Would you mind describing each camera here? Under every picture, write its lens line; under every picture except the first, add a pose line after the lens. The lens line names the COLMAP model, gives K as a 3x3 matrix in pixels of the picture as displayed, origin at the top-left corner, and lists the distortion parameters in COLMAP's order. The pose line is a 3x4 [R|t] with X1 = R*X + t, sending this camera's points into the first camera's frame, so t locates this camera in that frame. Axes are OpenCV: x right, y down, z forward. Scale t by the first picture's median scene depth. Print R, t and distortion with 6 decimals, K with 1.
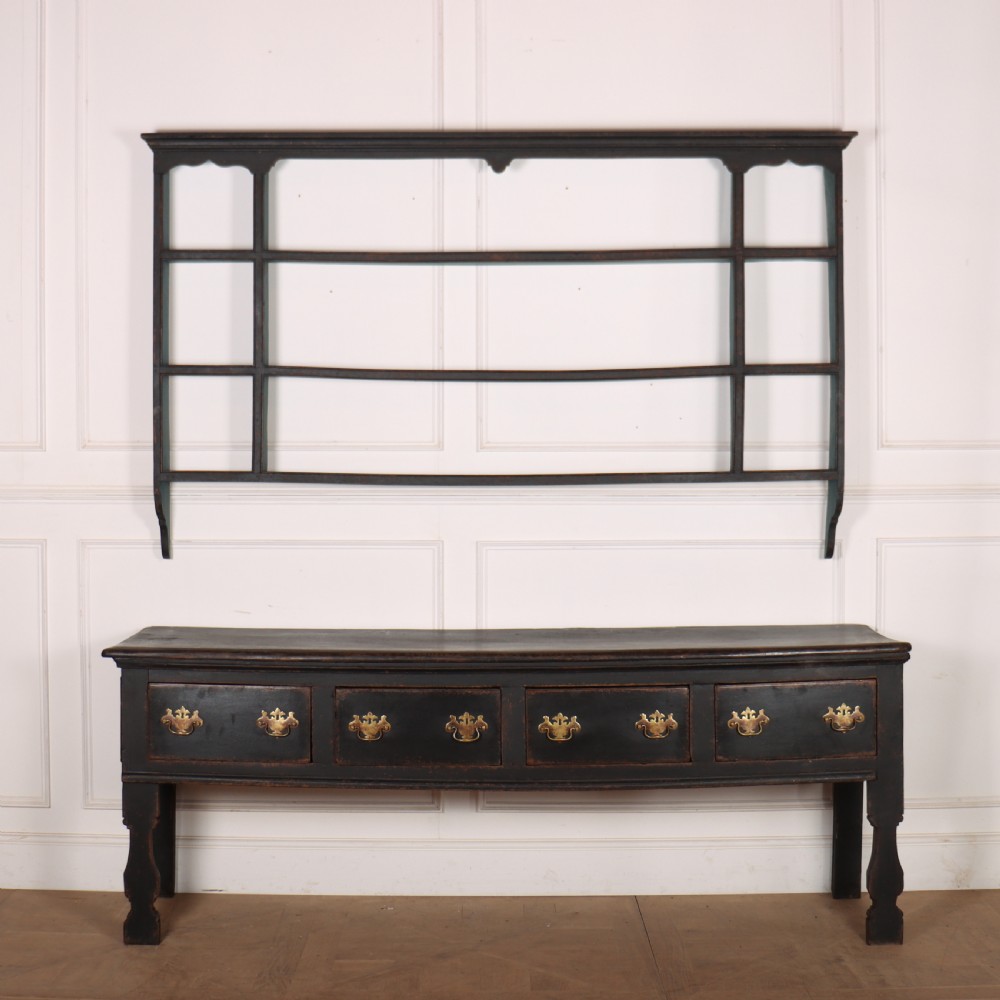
lens RADIAL K [[1711.6, 0, 470.7], [0, 1711.6, 472.2], [0, 0, 1]] dist [-0.181383, 0.204853]
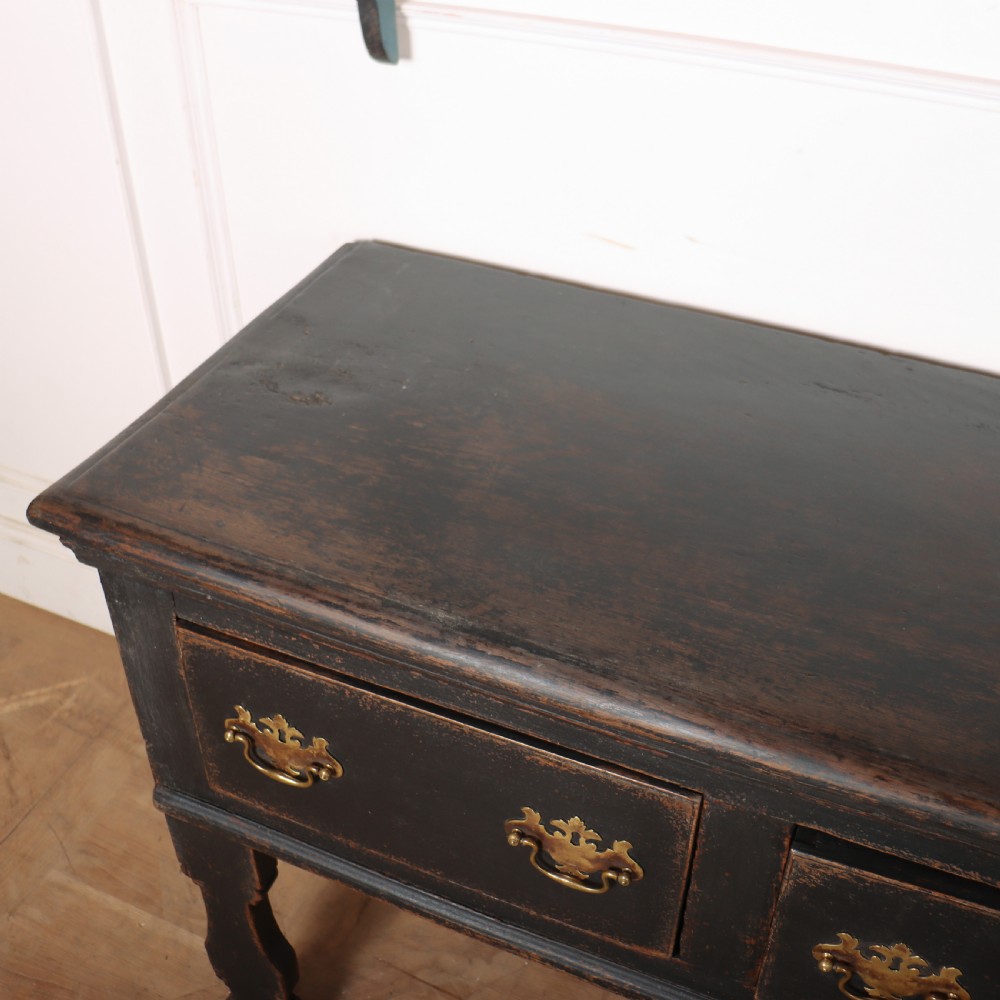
lens RADIAL K [[1217.0, 0, 500.0], [0, 1217.0, 500.0], [0, 0, 1]] dist [-0.128130, 0.018095]
pose [[0.912825, 0.250568, -0.322438, -0.074438], [0.002170, 0.786622, 0.617431, -0.024466], [0.408346, -0.564306, 0.717505, 0.883826]]
